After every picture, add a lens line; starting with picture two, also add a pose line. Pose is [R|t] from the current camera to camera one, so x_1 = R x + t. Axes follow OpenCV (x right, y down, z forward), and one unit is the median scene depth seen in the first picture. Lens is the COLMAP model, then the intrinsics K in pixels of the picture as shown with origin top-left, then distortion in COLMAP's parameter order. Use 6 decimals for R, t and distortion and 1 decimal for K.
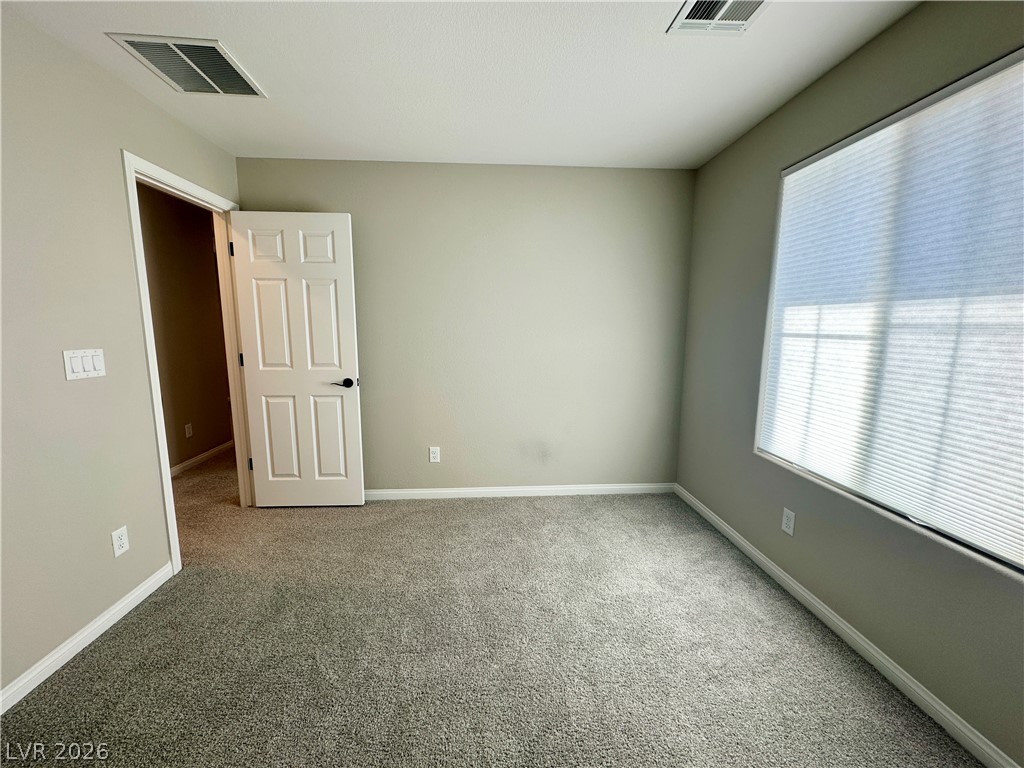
lens RADIAL K [[411.7, 0, 512.0], [0, 411.7, 384.0], [0, 0, 1]] dist [-0.002685, 0.000445]
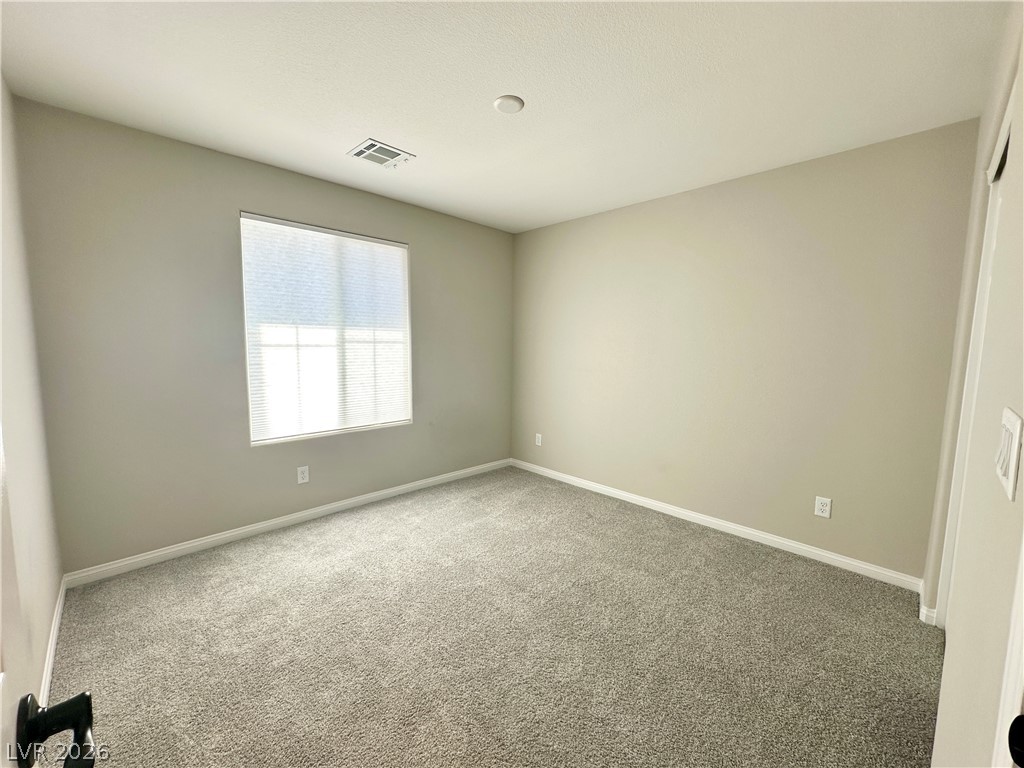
lens RADIAL K [[411.7, 0, 512.0], [0, 411.7, 384.0], [0, 0, 1]] dist [-0.002685, 0.000445]
pose [[-0.655501, -0.090590, 0.749742, -0.889706], [0.092159, 0.975764, 0.198475, -0.200482], [-0.749550, 0.199196, -0.631265, 1.358570]]
